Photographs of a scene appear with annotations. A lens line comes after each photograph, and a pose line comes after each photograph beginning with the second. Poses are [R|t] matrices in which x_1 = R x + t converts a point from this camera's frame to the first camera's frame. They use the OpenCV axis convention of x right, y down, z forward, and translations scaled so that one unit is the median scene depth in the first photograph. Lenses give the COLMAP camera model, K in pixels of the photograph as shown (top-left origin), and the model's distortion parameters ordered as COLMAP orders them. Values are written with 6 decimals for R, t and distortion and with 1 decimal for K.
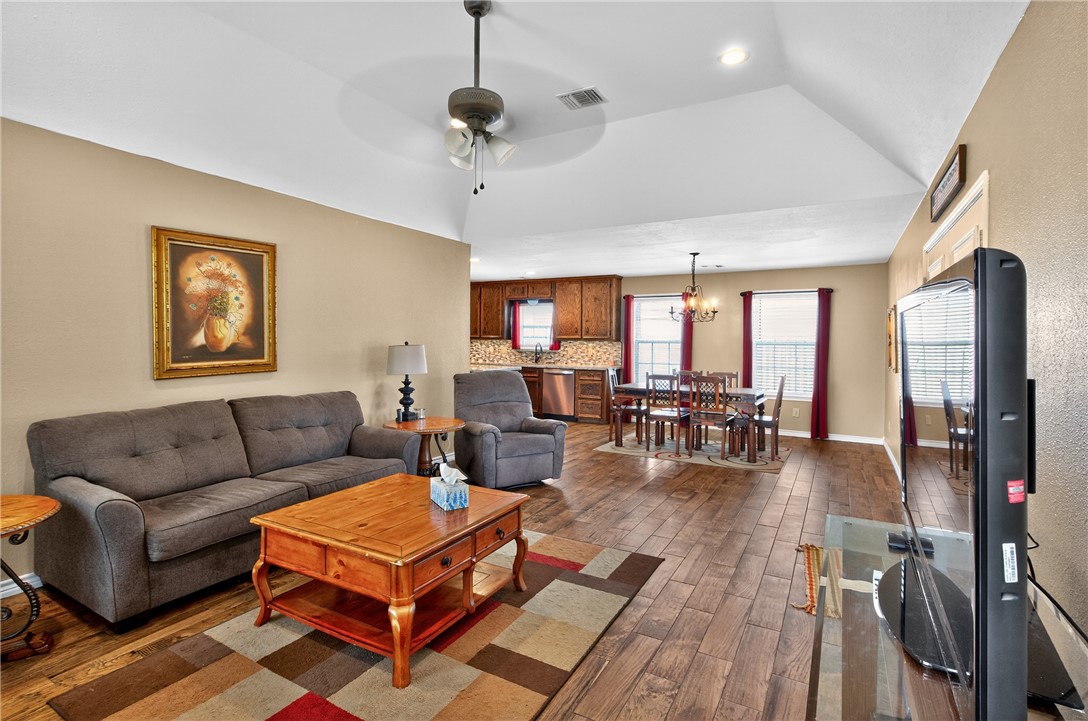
lens RADIAL K [[520.6, 0, 550.5], [0, 520.6, 352.9], [0, 0, 1]] dist [0.015605, -0.006409]
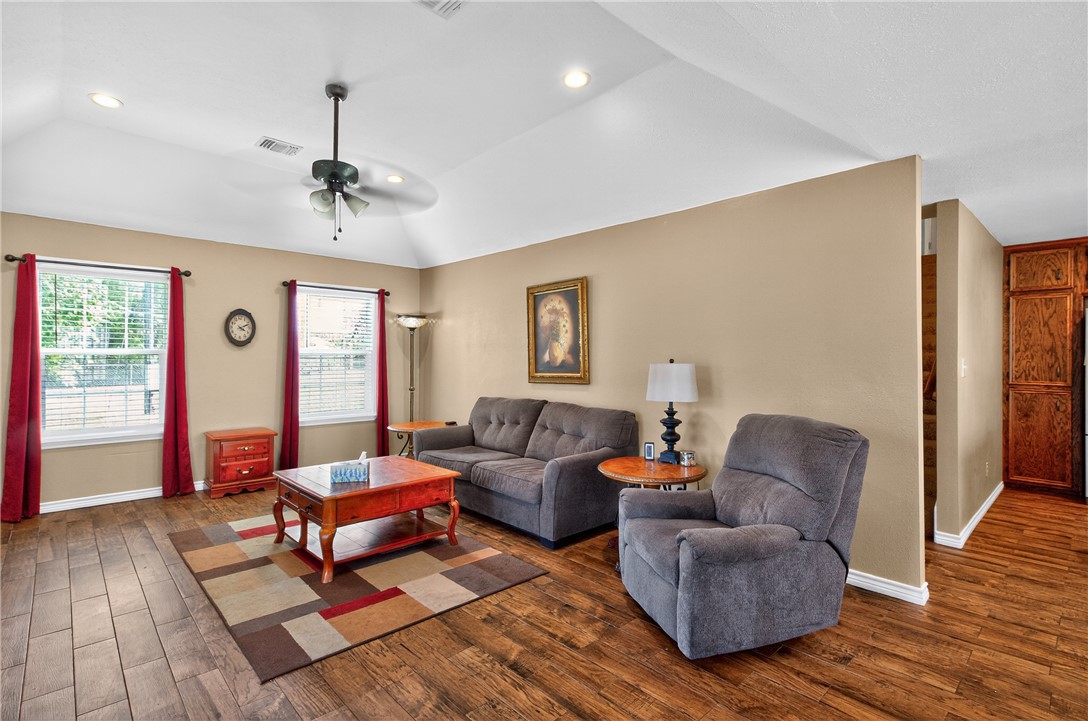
lens RADIAL K [[520.6, 0, 536.2], [0, 520.6, 353.2], [0, 0, 1]] dist [0.015605, -0.006409]
pose [[-0.310632, -0.020512, -0.950309, 0.330764], [-0.031258, 0.999447, -0.011355, -0.009708], [0.950016, 0.026178, -0.311101, 0.674383]]
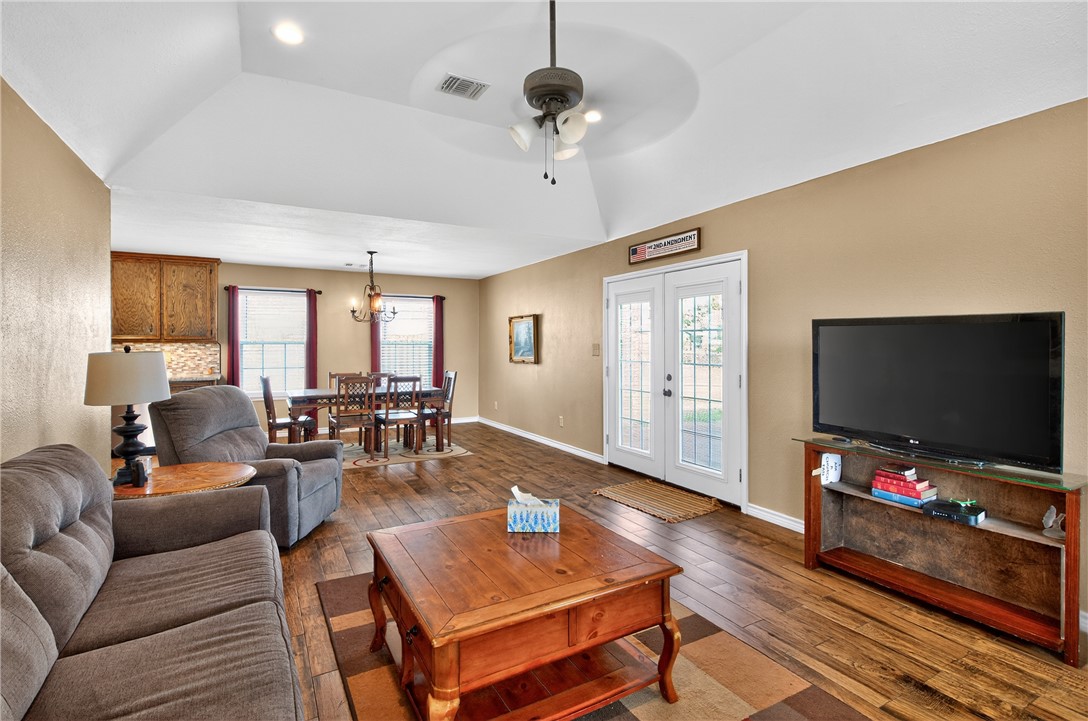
lens RADIAL K [[520.6, 0, 546.3], [0, 520.6, 351.7], [0, 0, 1]] dist [0.015605, -0.006409]
pose [[0.525955, -0.024481, 0.850160, -0.340205], [0.025179, 0.999596, 0.013207, -0.007419], [-0.850140, 0.014460, 0.526359, 0.189891]]
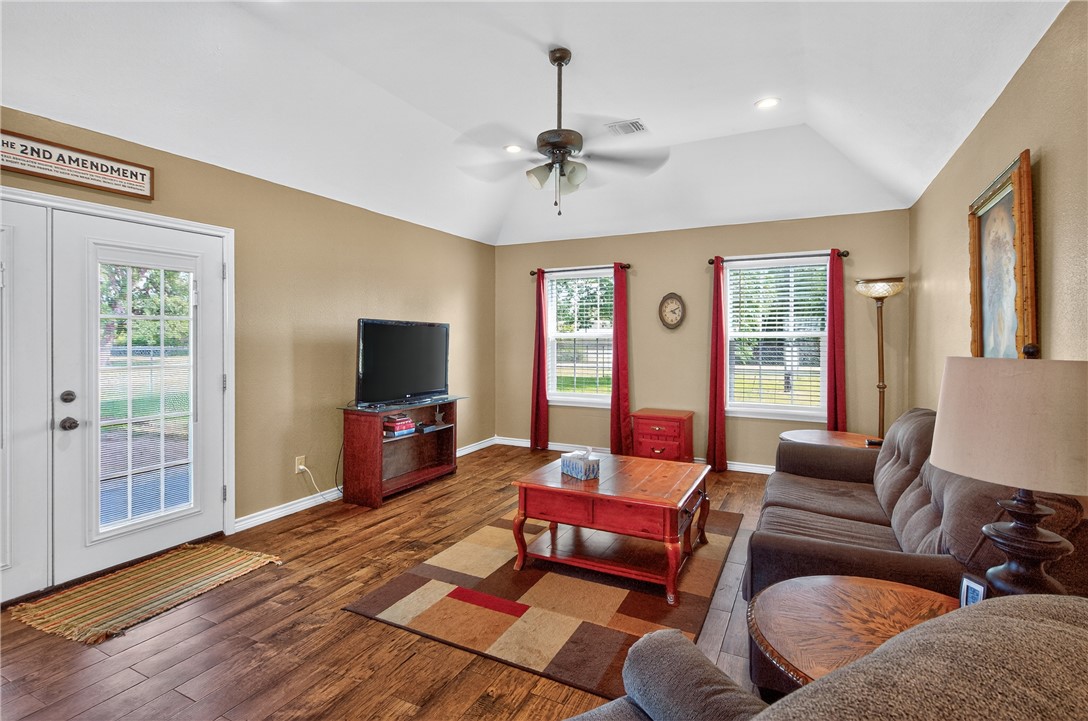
lens RADIAL K [[520.6, 0, 546.6], [0, 520.6, 346.0], [0, 0, 1]] dist [0.015605, -0.006409]
pose [[-0.999168, -0.011934, -0.038989, -0.025902], [-0.013524, 0.999077, 0.040768, -0.018841], [0.038467, 0.041262, -0.998408, 0.794995]]
